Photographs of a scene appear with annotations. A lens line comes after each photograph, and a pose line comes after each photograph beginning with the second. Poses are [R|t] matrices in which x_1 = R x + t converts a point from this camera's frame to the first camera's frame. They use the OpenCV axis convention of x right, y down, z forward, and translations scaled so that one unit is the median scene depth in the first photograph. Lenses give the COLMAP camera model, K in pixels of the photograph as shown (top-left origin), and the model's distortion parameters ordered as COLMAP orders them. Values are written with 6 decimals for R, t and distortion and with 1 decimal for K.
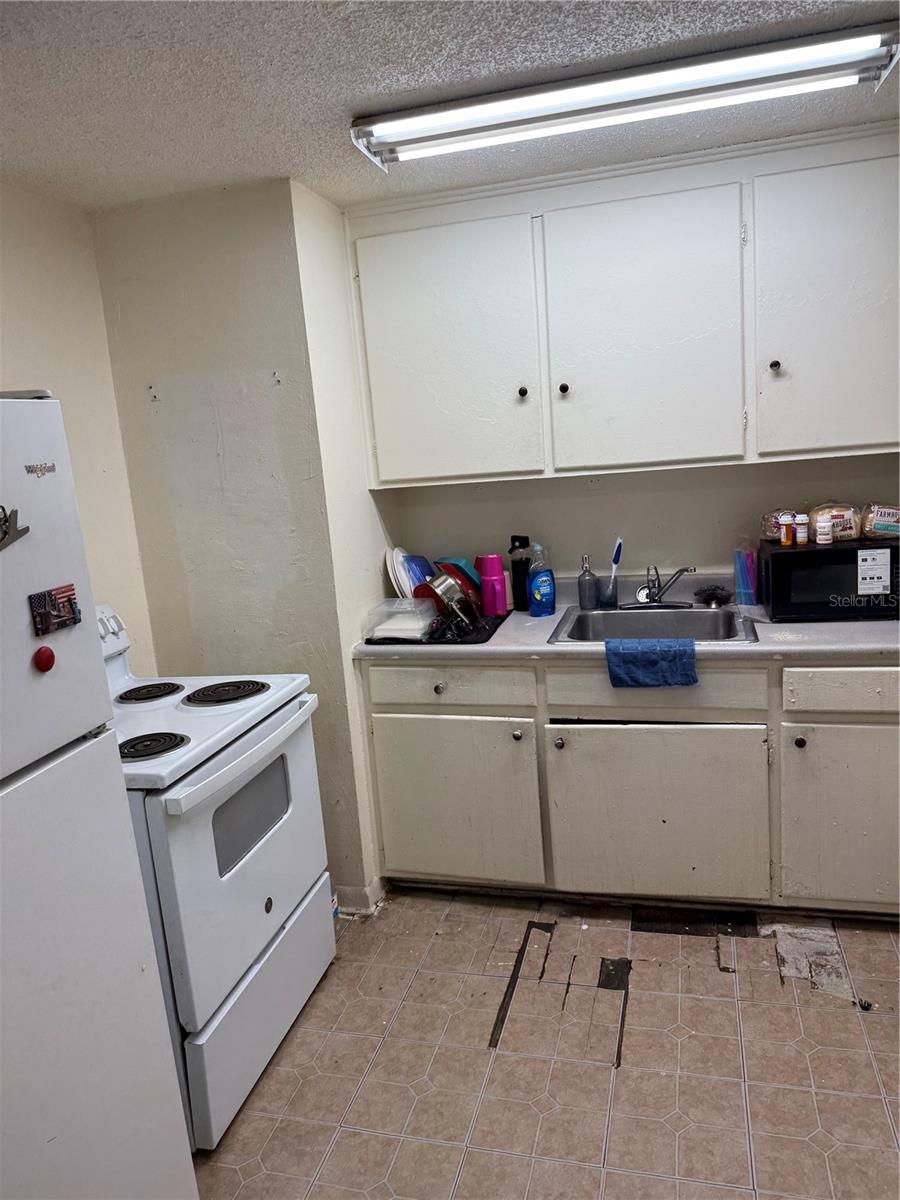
lens RADIAL K [[880.9, 0, 446.7], [0, 880.9, 605.8], [0, 0, 1]] dist [0.150100, -0.294719]
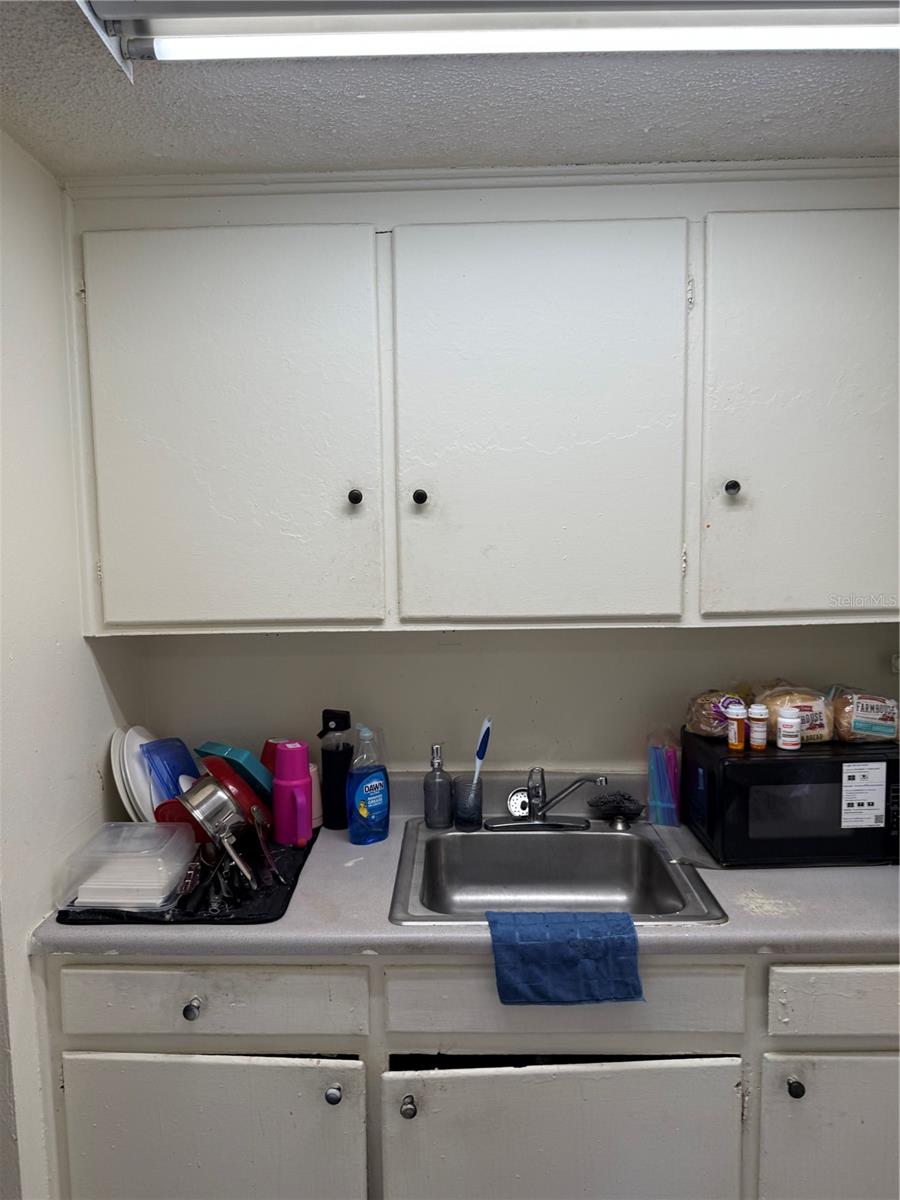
lens RADIAL K [[880.9, 0, 446.7], [0, 880.9, 605.8], [0, 0, 1]] dist [0.150100, -0.294719]
pose [[0.967038, 0.040445, 0.251401, -0.005843], [-0.012788, 0.993773, -0.110686, -0.098238], [-0.254312, 0.103822, 0.961533, 0.399727]]
